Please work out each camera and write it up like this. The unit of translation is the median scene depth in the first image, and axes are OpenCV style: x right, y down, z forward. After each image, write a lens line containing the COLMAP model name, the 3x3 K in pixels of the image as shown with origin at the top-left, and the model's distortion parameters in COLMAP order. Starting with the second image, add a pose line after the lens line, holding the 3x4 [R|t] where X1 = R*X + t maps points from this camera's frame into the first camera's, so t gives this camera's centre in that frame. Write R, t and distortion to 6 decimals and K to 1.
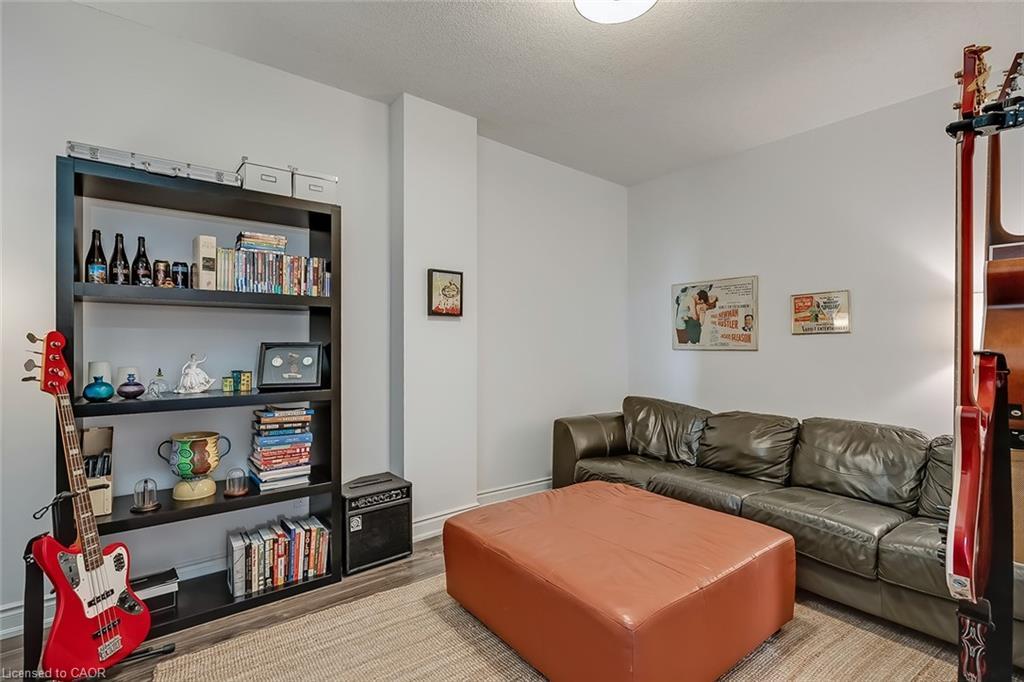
lens RADIAL K [[474.8, 0, 505.5], [0, 474.8, 344.1], [0, 0, 1]] dist [-0.011348, 0.003659]
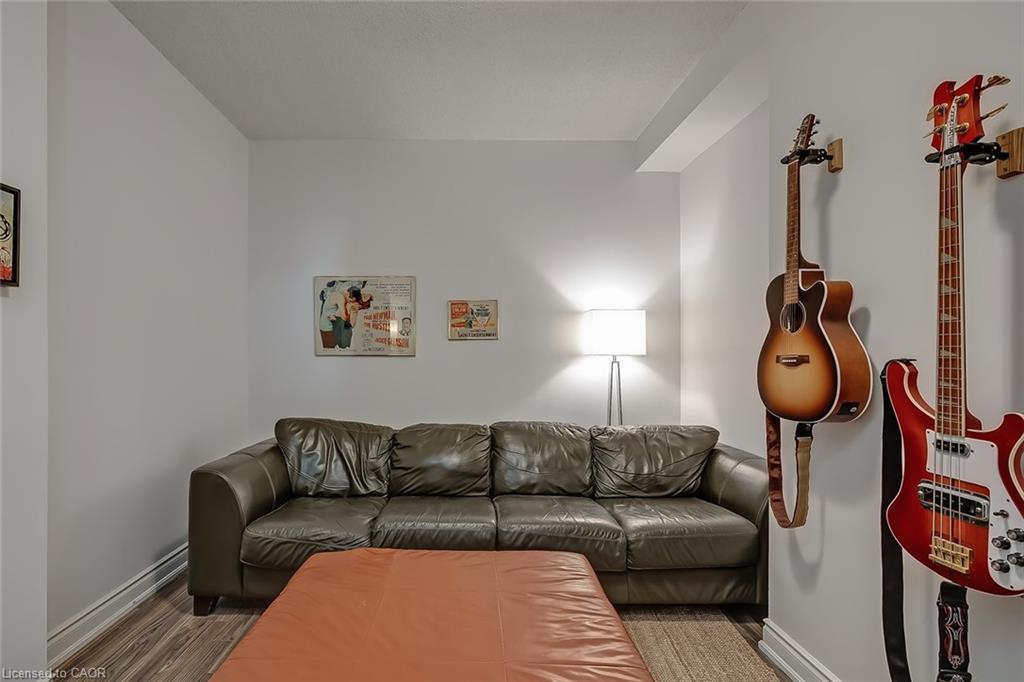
lens RADIAL K [[489.3, 0, 510.0], [0, 489.3, 349.9], [0, 0, 1]] dist [-0.020082, 0.007114]
pose [[0.619460, 0.002405, 0.785025, -0.127376], [-0.005206, 0.999986, 0.001045, -0.000813], [-0.785011, -0.004734, 0.619464, 0.271135]]
